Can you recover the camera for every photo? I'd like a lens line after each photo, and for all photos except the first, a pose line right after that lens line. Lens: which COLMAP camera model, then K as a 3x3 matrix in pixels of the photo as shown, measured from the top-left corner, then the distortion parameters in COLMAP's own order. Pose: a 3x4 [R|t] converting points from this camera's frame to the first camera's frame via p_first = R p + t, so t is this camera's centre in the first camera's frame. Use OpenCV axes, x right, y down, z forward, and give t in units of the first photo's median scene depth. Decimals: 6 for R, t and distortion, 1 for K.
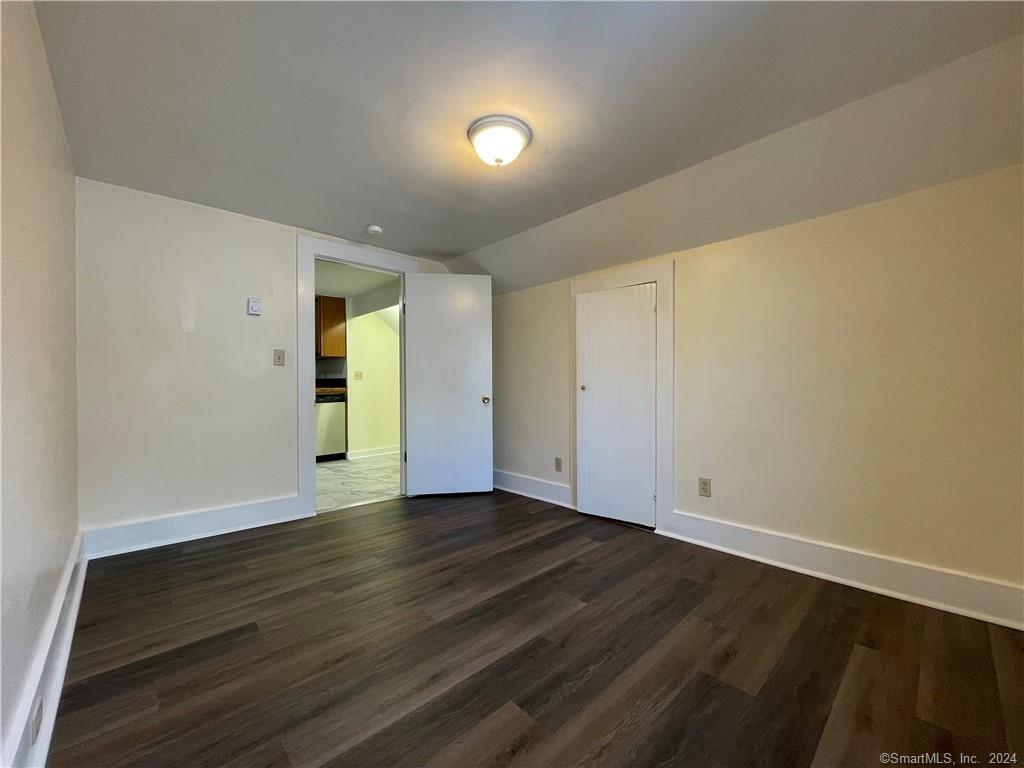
lens RADIAL K [[411.0, 0, 513.1], [0, 411.0, 384.5], [0, 0, 1]] dist [-0.001828, -0.000045]
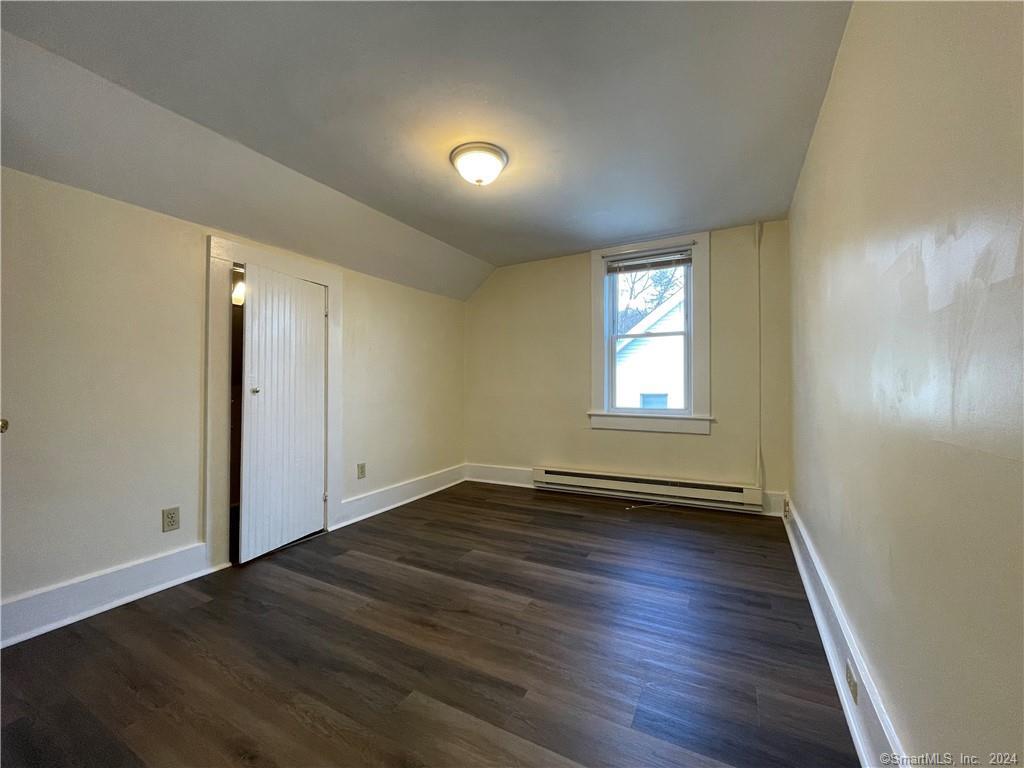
lens RADIAL K [[411.0, 0, 513.1], [0, 411.0, 384.5], [0, 0, 1]] dist [-0.001828, -0.000045]
pose [[-0.322763, 0.009304, 0.946434, -0.899079], [0.002137, 0.999956, -0.009101, 0.005554], [-0.946477, -0.000915, -0.322769, 1.037837]]
